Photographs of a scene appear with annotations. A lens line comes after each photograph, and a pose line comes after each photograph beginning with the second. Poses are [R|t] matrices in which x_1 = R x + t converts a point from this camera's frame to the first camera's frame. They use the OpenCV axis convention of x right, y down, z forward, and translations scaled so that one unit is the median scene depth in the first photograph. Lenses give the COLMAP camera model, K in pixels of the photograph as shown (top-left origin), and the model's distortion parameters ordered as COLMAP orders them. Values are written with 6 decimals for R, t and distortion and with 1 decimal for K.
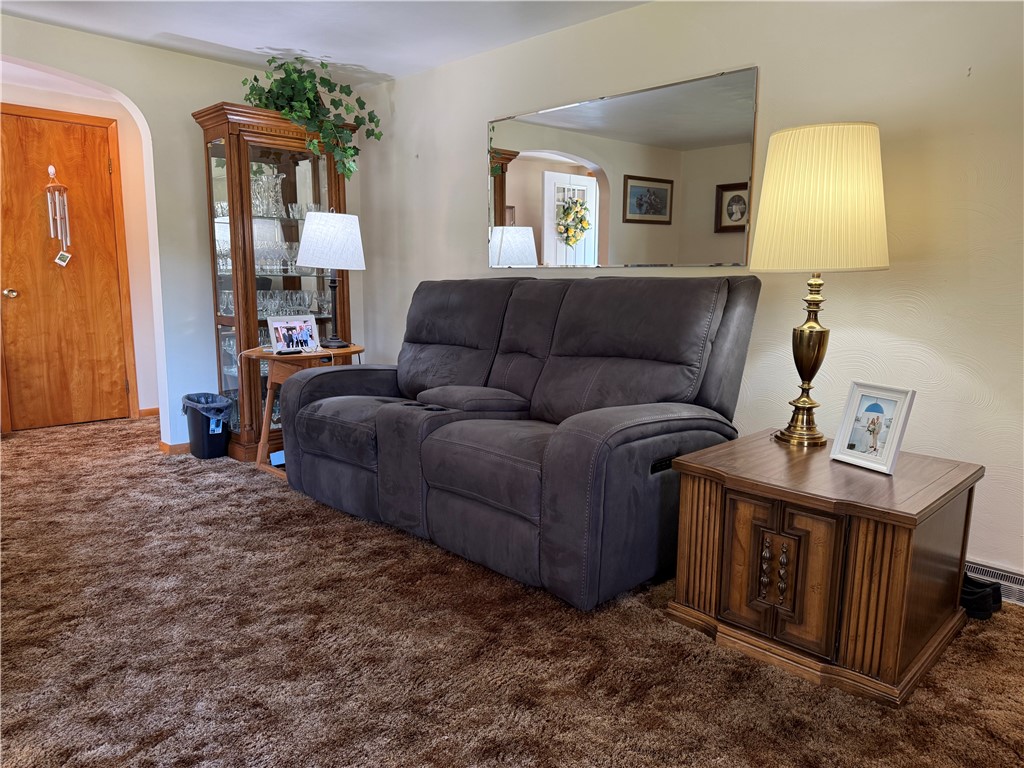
lens RADIAL K [[711.2, 0, 513.1], [0, 711.2, 385.3], [0, 0, 1]] dist [0.003035, 0.000661]
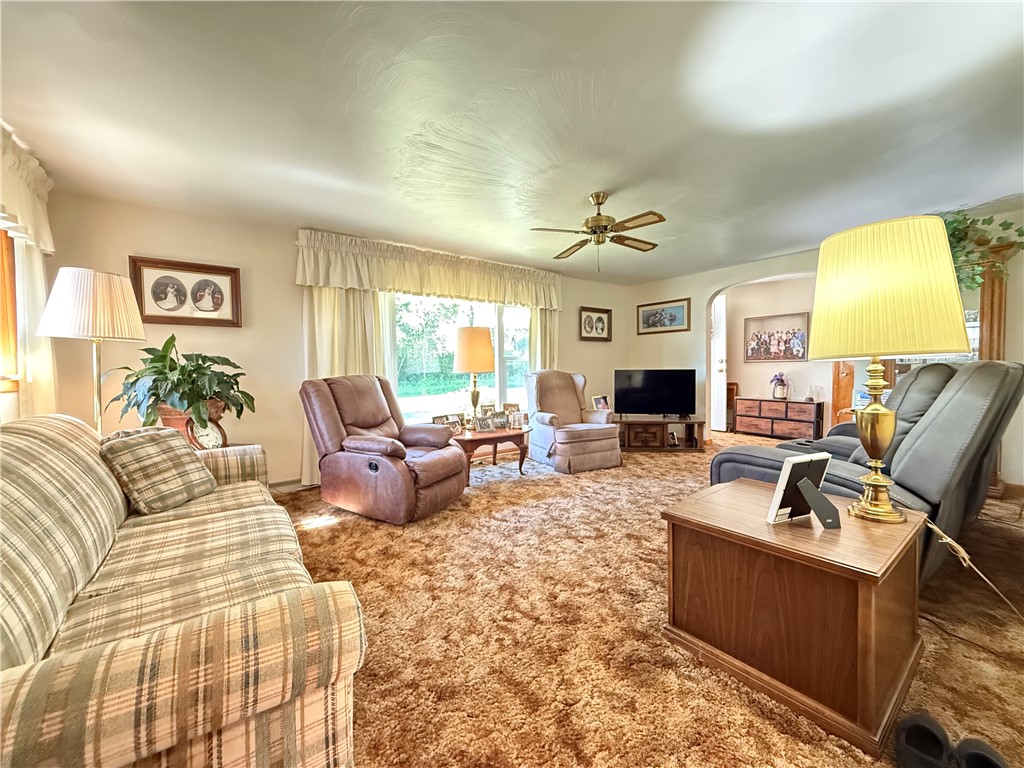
lens RADIAL K [[410.6, 0, 513.3], [0, 410.6, 379.3], [0, 0, 1]] dist [0.002362, -0.001011]
pose [[-0.118853, 0.032294, -0.992387, 0.887249], [-0.139395, 0.989030, 0.048880, -0.064249], [0.983078, 0.144143, -0.113048, 0.417850]]
